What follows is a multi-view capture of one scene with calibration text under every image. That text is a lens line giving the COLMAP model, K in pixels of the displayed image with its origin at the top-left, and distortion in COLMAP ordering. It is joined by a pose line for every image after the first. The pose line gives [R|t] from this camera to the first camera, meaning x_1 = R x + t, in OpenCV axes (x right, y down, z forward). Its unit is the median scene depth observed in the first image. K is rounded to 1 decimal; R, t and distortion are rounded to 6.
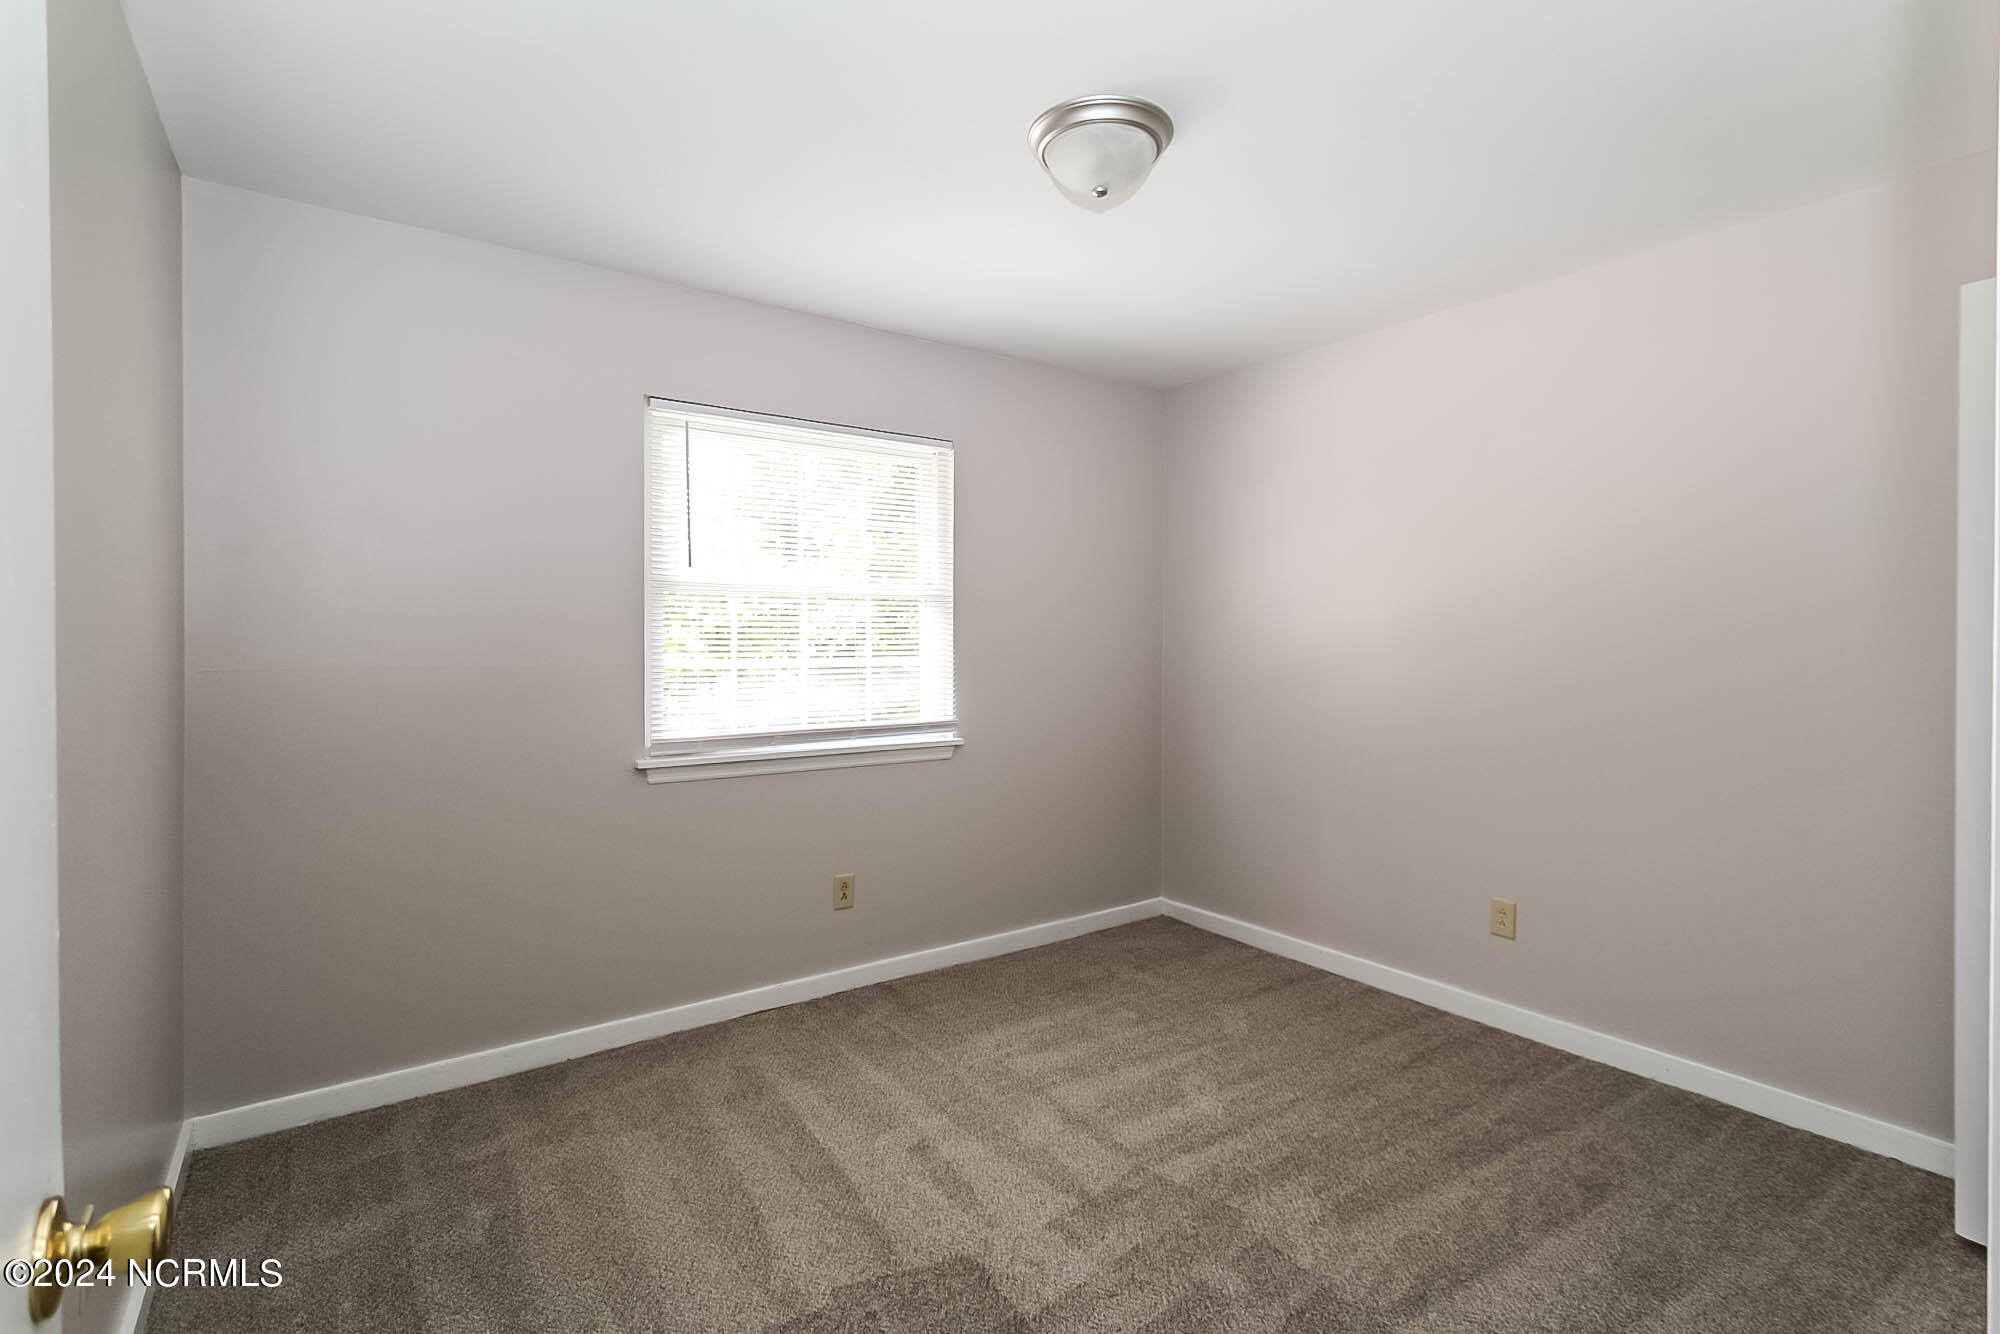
lens RADIAL K [[947.8, 0, 1013.3], [0, 947.8, 665.8], [0, 0, 1]] dist [-0.002249, 0.000574]
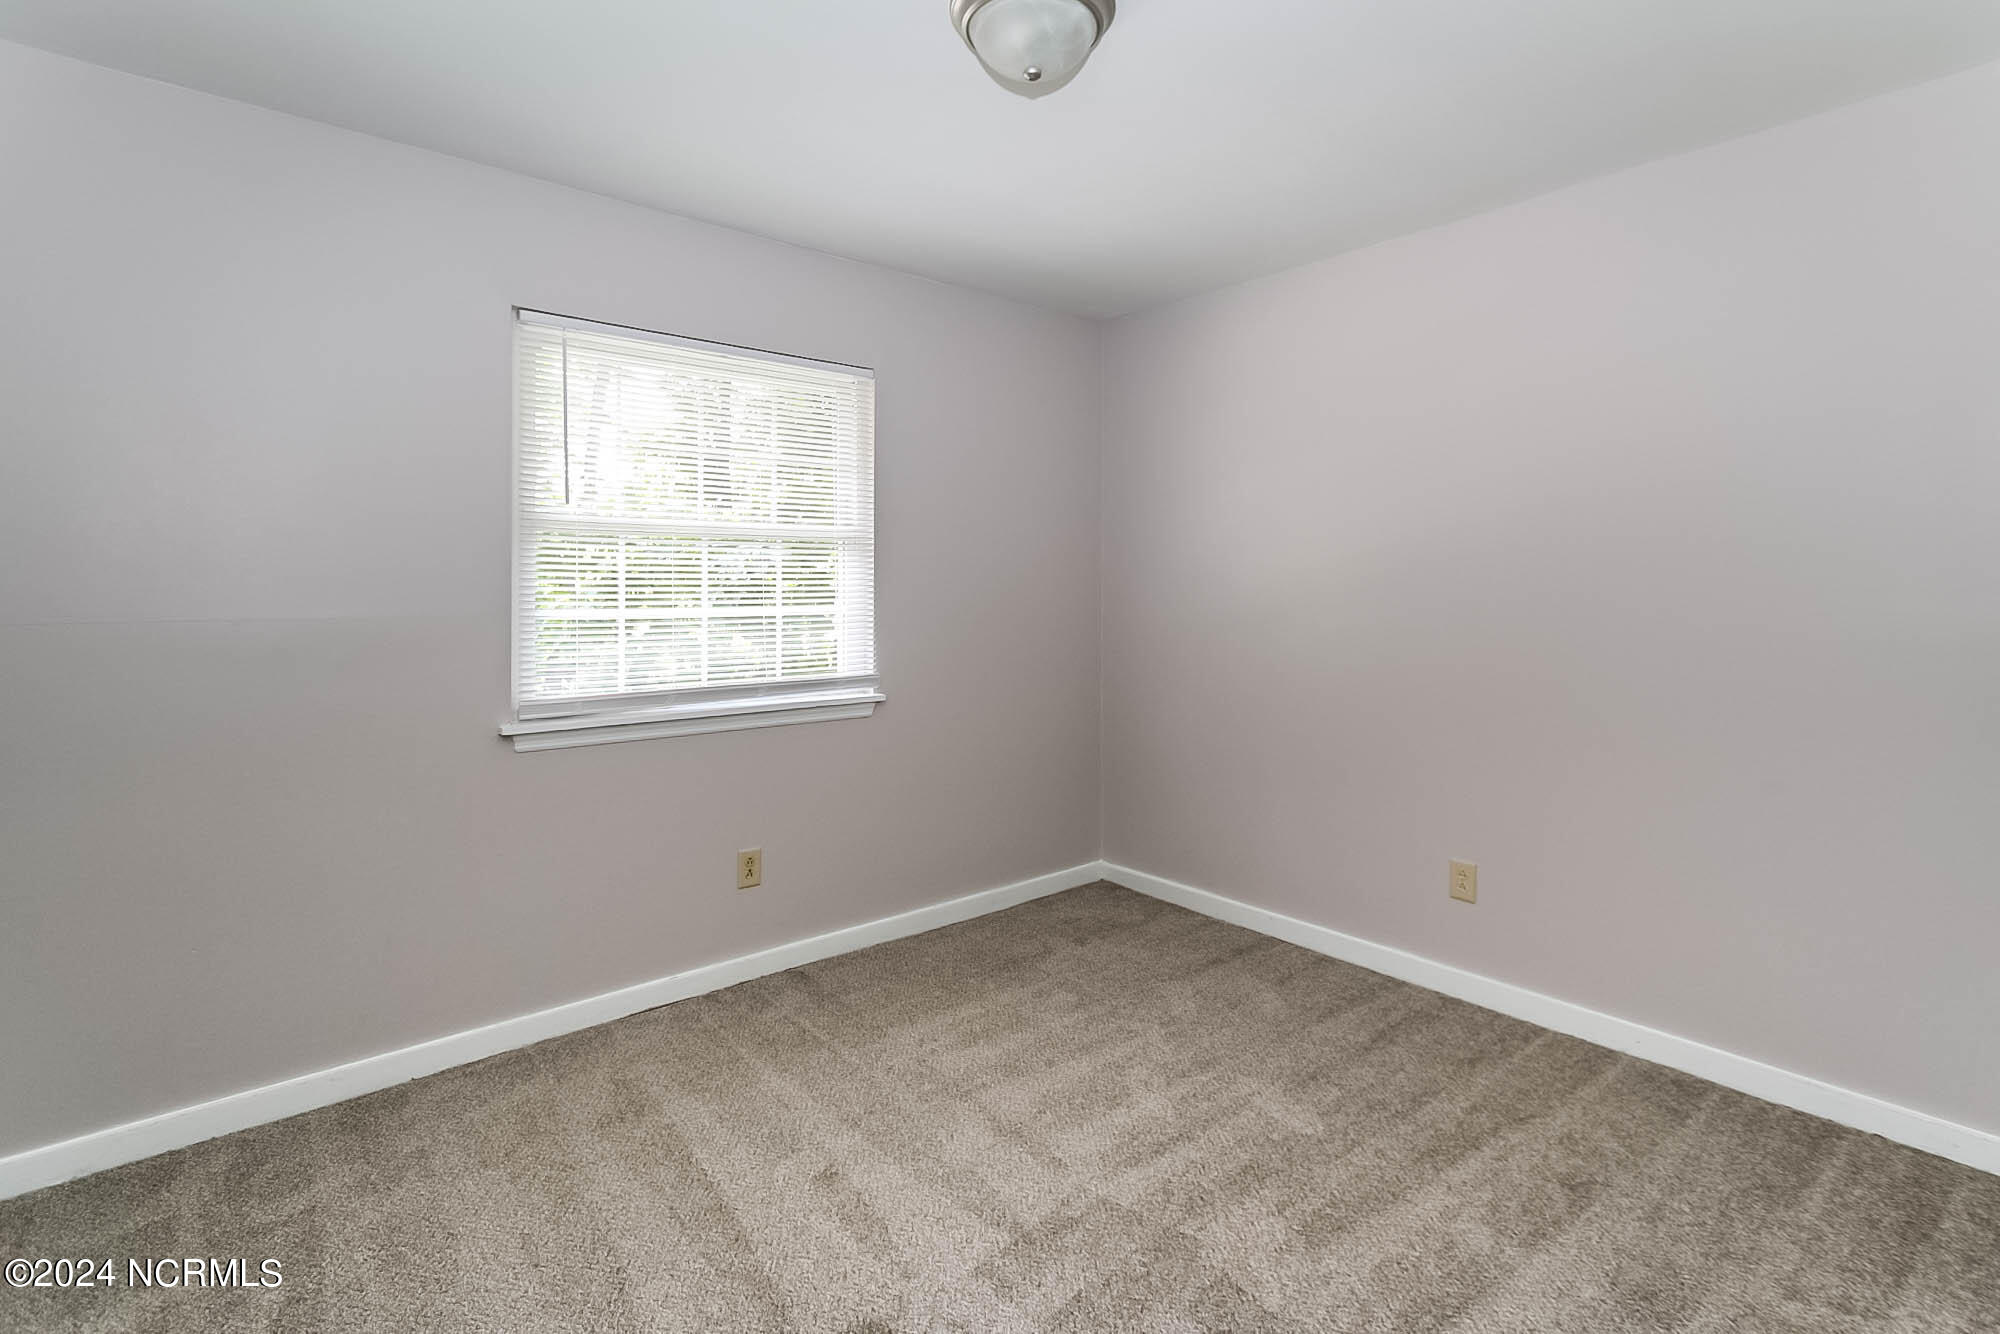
lens RADIAL K [[947.8, 0, 984.7], [0, 947.8, 606.6], [0, 0, 1]] dist [-0.002249, 0.000574]
pose [[0.999303, -0.002906, 0.037216, 0.012629], [0.003146, 0.999975, -0.006385, -0.001922], [-0.037196, 0.006498, 0.999287, 0.116493]]
